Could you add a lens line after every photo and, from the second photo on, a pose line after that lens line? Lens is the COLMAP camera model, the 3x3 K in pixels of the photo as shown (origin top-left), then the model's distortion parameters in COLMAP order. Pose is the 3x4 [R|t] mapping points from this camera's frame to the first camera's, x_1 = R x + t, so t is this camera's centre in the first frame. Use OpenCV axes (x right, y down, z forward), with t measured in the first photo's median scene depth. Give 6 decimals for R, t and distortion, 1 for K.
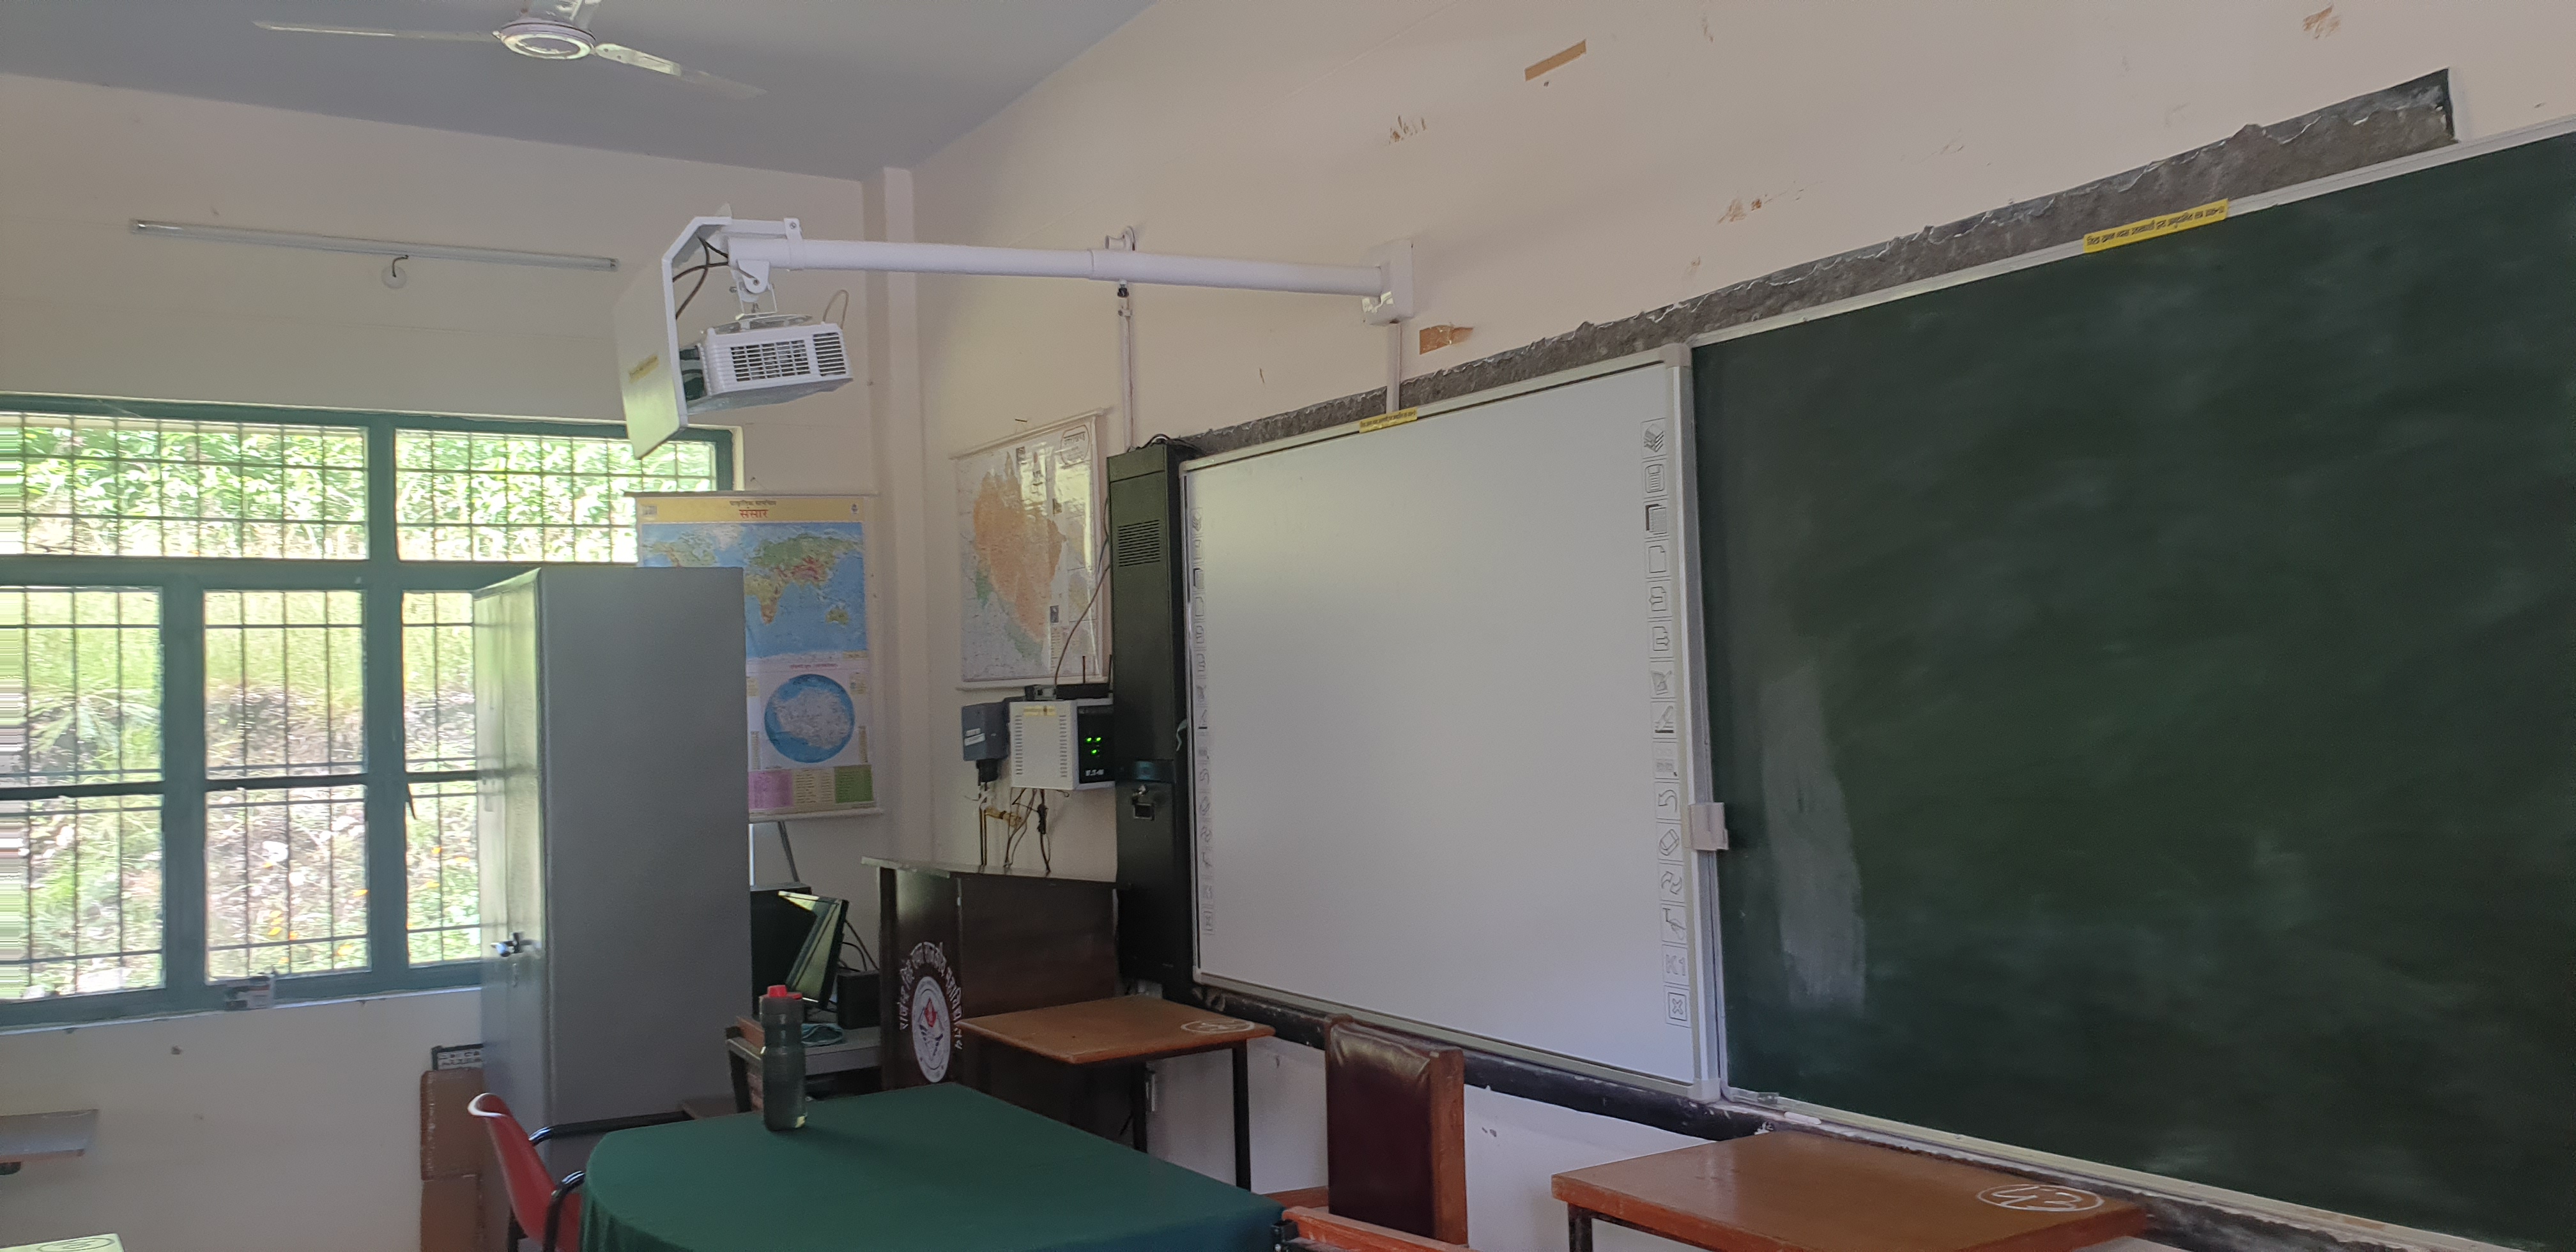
lens RADIAL K [[1912.8, 0, 1369.6], [0, 1912.8, 636.0], [0, 0, 1]] dist [0.083966, -0.194478]
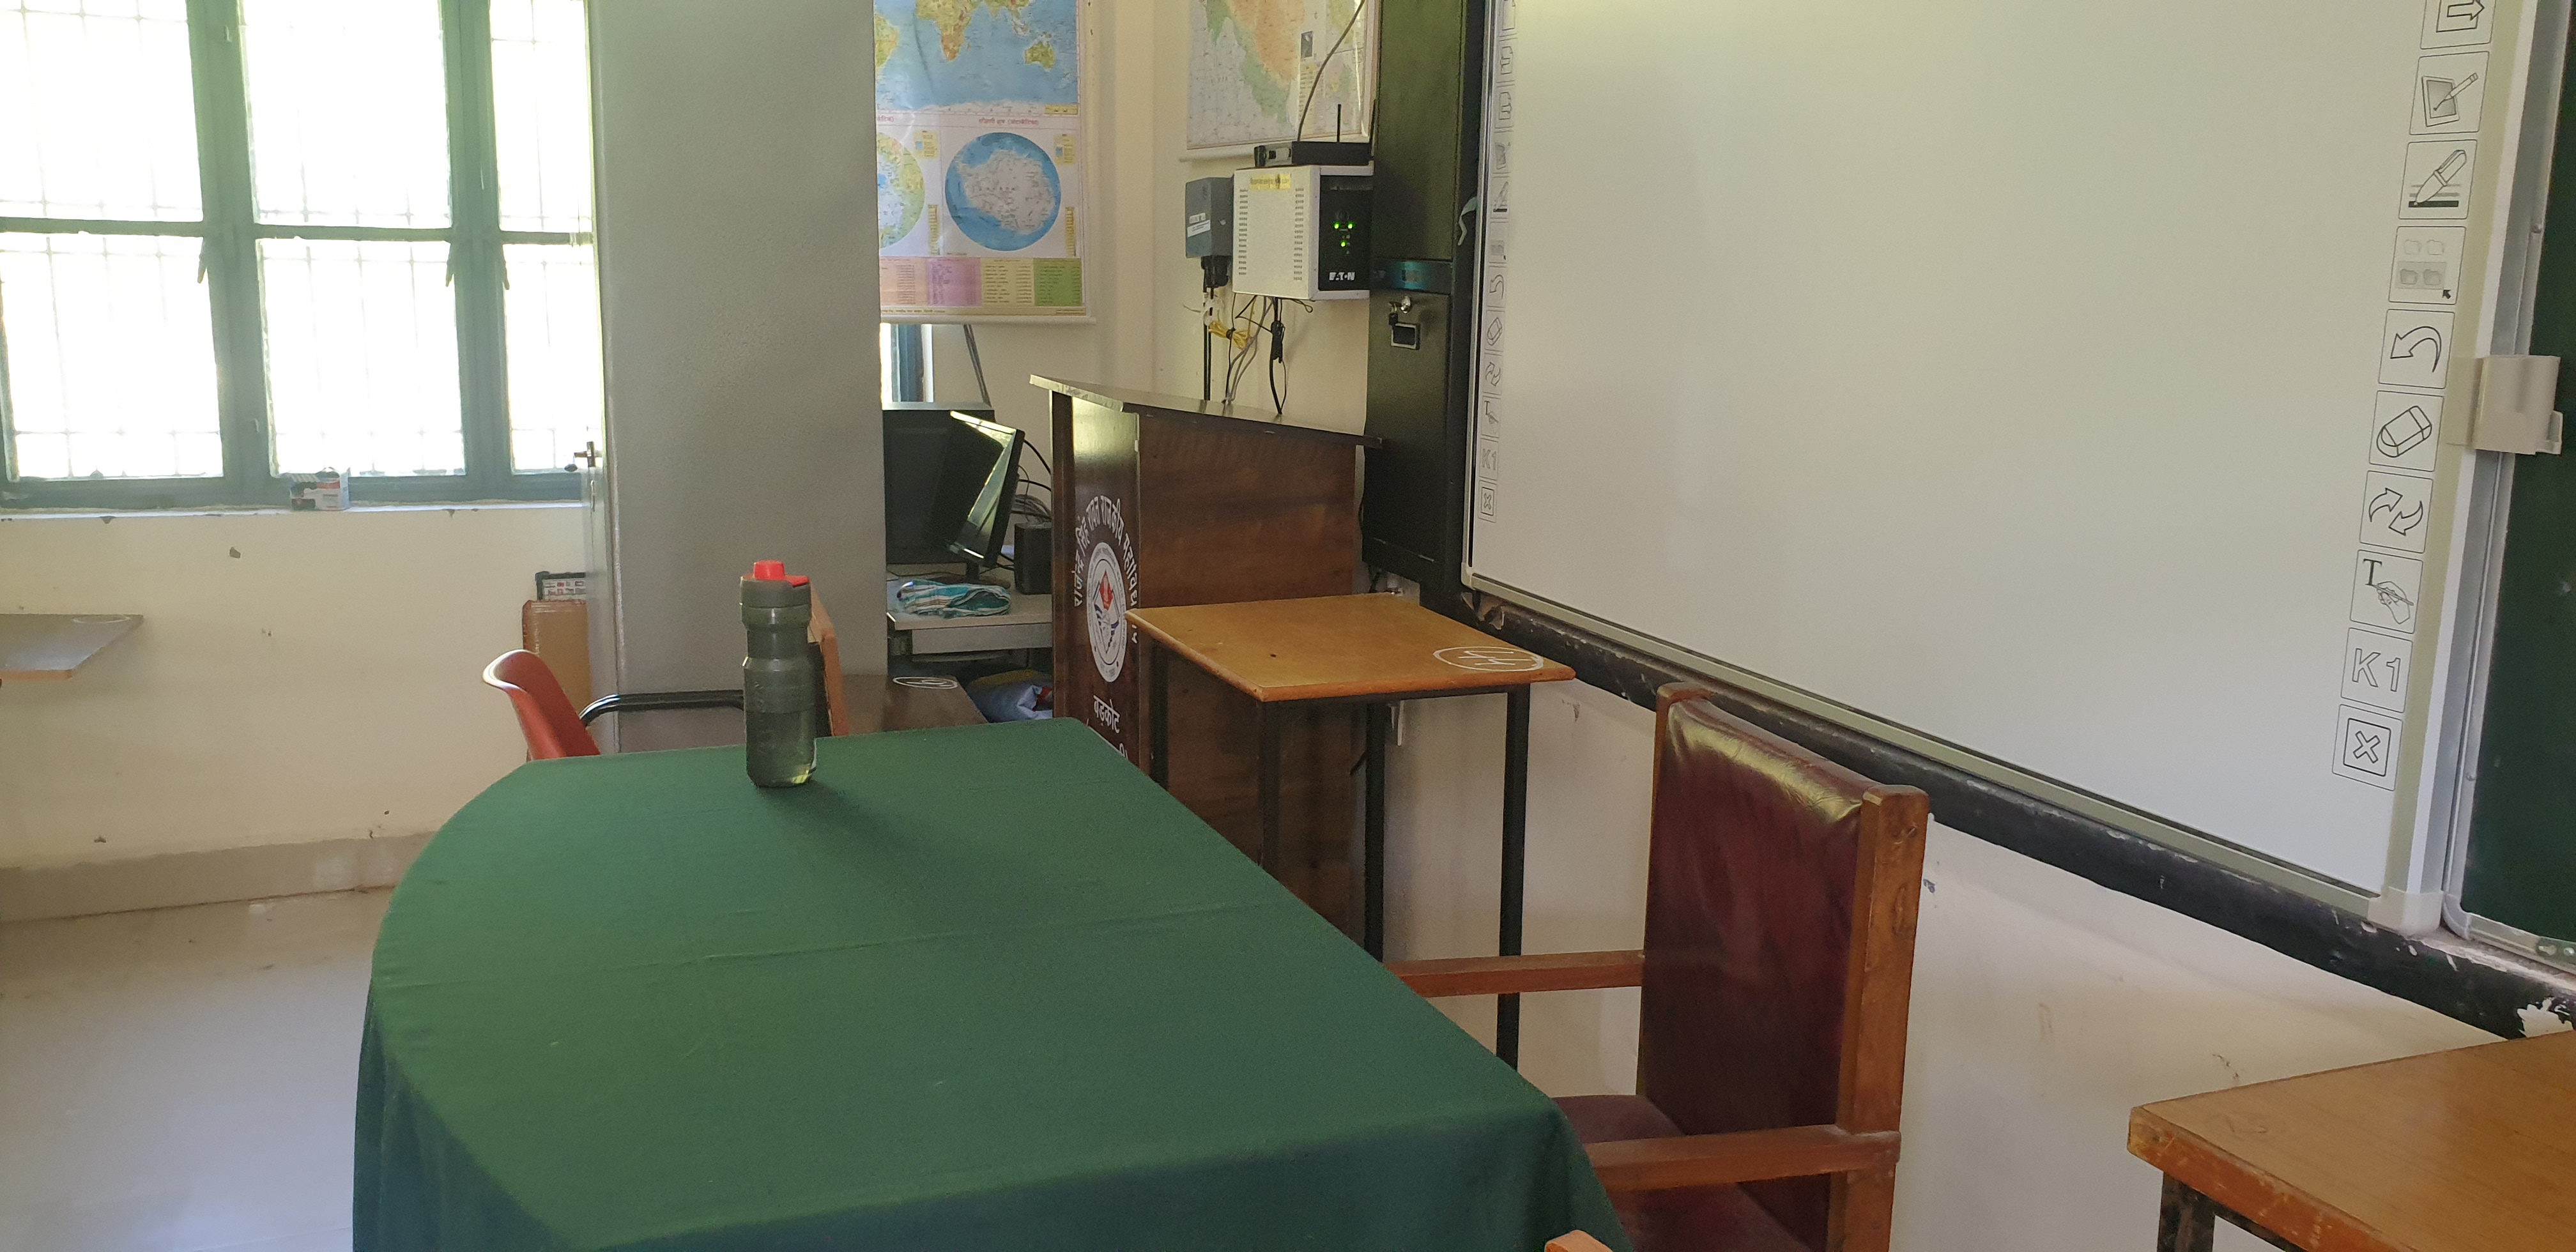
lens RADIAL K [[2010.4, 0, 1224.3], [0, 2010.4, 624.0], [0, 0, 1]] dist [0.065237, -0.009706]
pose [[0.971338, 0.091158, -0.219528, -0.013239], [-0.040407, 0.973423, 0.225423, 0.031339], [0.234243, -0.210091, 0.949206, 0.265617]]
